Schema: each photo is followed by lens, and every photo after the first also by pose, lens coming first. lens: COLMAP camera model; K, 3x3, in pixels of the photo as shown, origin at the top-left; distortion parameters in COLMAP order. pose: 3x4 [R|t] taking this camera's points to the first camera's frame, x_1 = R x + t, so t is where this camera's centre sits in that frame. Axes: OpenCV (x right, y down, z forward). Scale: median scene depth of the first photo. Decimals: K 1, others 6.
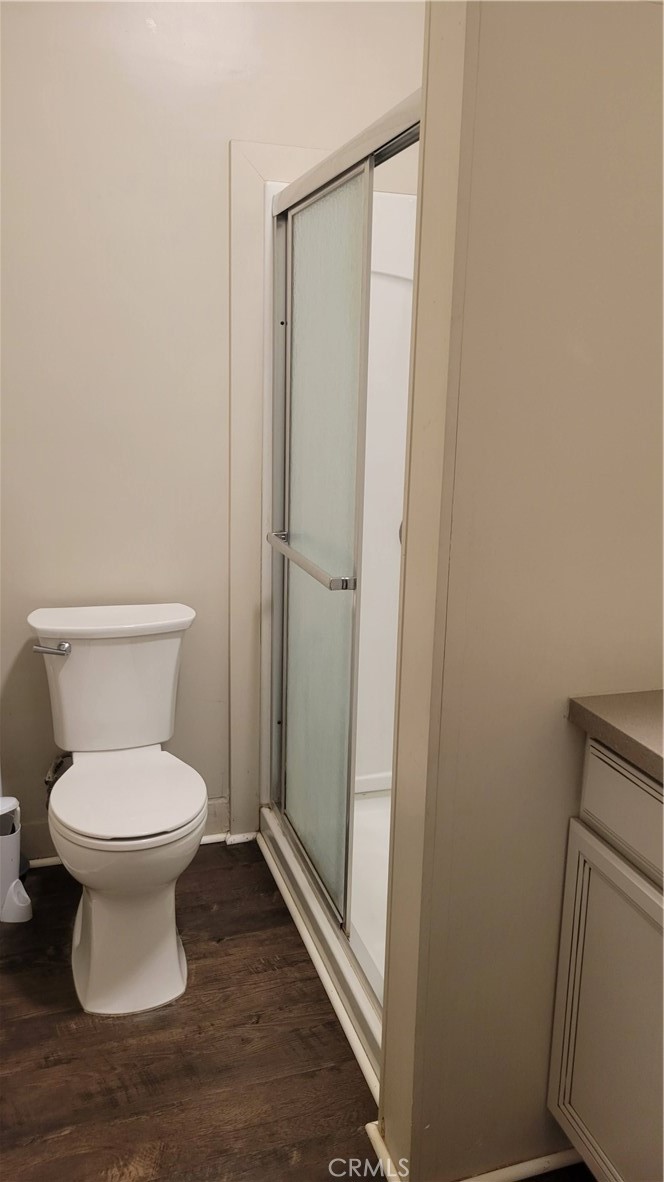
lens RADIAL K [[895.5, 0, 341.2], [0, 895.5, 590.4], [0, 0, 1]] dist [0.063293, -0.048760]
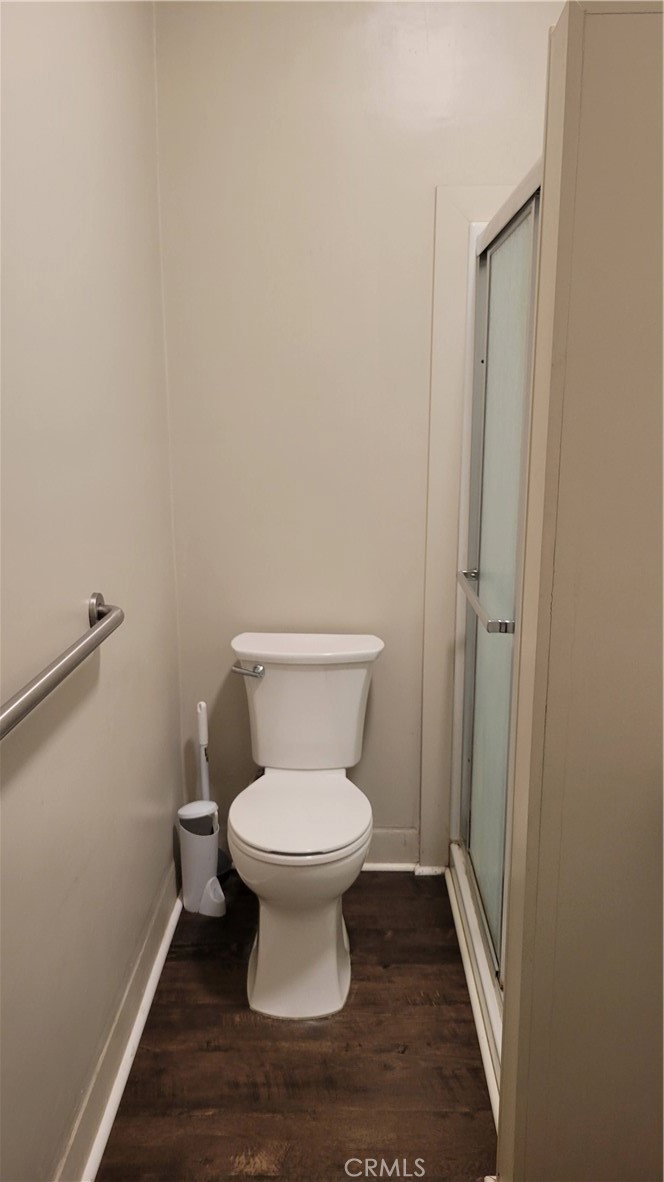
lens RADIAL K [[900.9, 0, 331.9], [0, 900.9, 612.3], [0, 0, 1]] dist [0.061308, -0.053294]
pose [[0.944811, 0.050413, -0.323713, 0.133084], [-0.052599, 0.998614, 0.001997, -0.014211], [0.323365, 0.015141, 0.946153, -0.001327]]
